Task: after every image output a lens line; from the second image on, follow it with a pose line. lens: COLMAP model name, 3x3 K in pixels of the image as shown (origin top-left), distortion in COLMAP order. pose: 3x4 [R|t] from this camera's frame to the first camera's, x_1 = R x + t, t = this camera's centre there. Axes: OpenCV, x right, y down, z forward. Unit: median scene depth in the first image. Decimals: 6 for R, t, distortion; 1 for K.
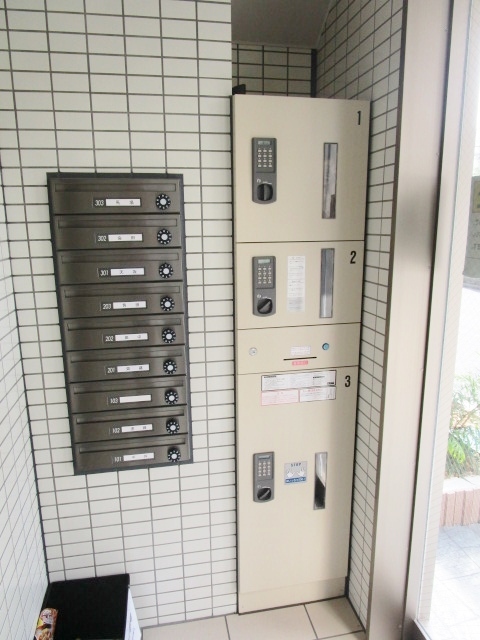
lens RADIAL K [[457.3, 0, 240.0], [0, 457.3, 320.0], [0, 0, 1]] dist [-0.018141, -0.002780]
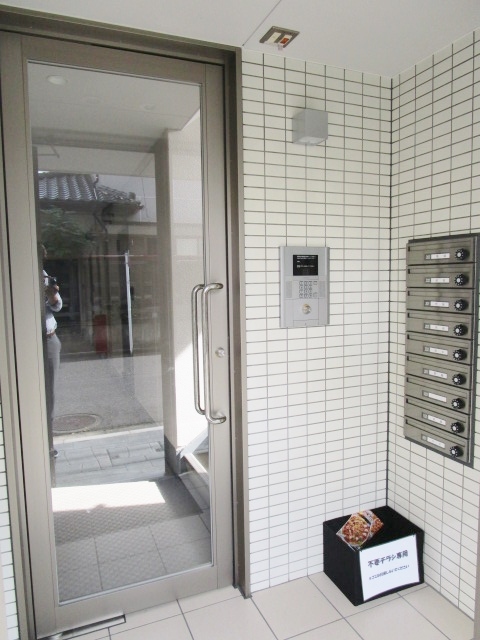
lens RADIAL K [[457.3, 0, 240.0], [0, 457.3, 320.0], [0, 0, 1]] dist [-0.018141, -0.002780]
pose [[0.202945, 0.099868, -0.974084, 0.953026], [-0.190583, 0.979790, 0.060746, -0.023387], [0.960464, 0.173315, 0.217877, 0.099568]]
